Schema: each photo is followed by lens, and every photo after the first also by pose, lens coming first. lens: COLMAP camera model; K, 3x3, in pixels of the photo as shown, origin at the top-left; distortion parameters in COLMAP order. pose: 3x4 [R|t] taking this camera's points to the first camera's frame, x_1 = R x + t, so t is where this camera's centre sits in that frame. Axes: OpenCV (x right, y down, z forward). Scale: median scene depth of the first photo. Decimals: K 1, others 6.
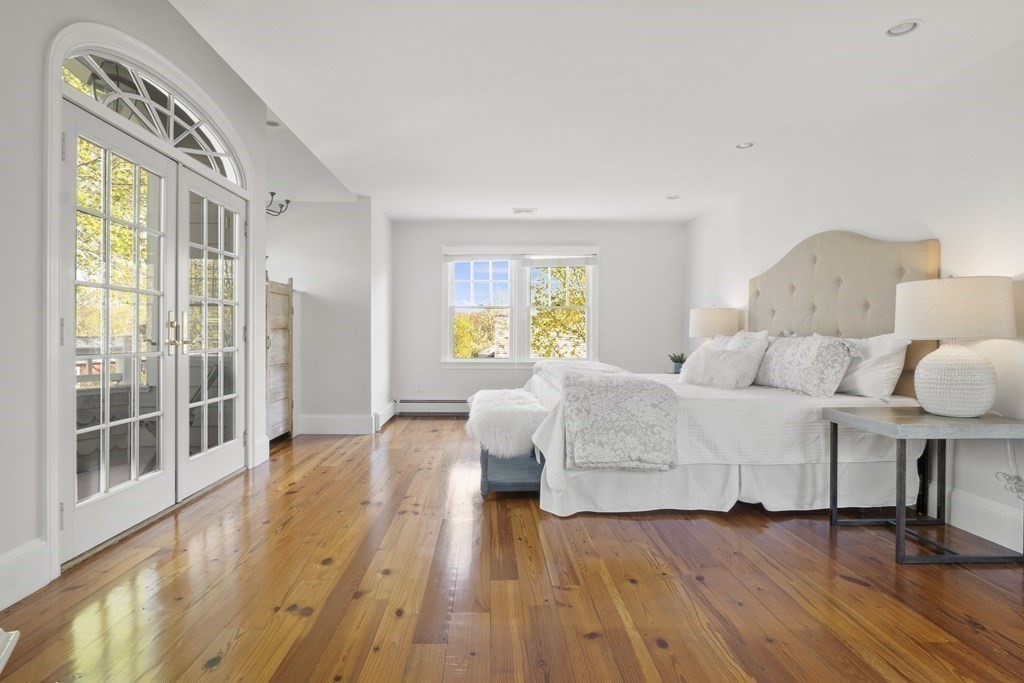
lens RADIAL K [[552.6, 0, 514.5], [0, 552.6, 338.1], [0, 0, 1]] dist [-0.003284, -0.000279]
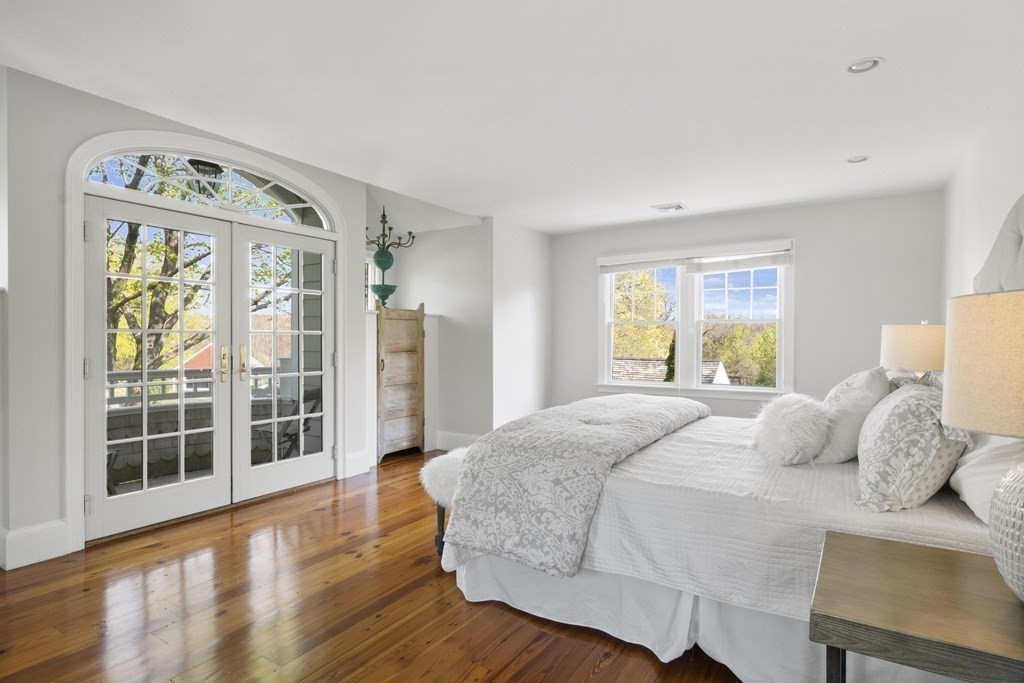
lens RADIAL K [[556.0, 0, 506.5], [0, 556.0, 341.8], [0, 0, 1]] dist [-0.003515, -0.000560]
pose [[0.815689, 0.000439, -0.578491, 0.566877], [-0.000931, 0.999999, -0.000554, -0.054028], [0.578490, 0.000990, 0.815689, 0.344485]]
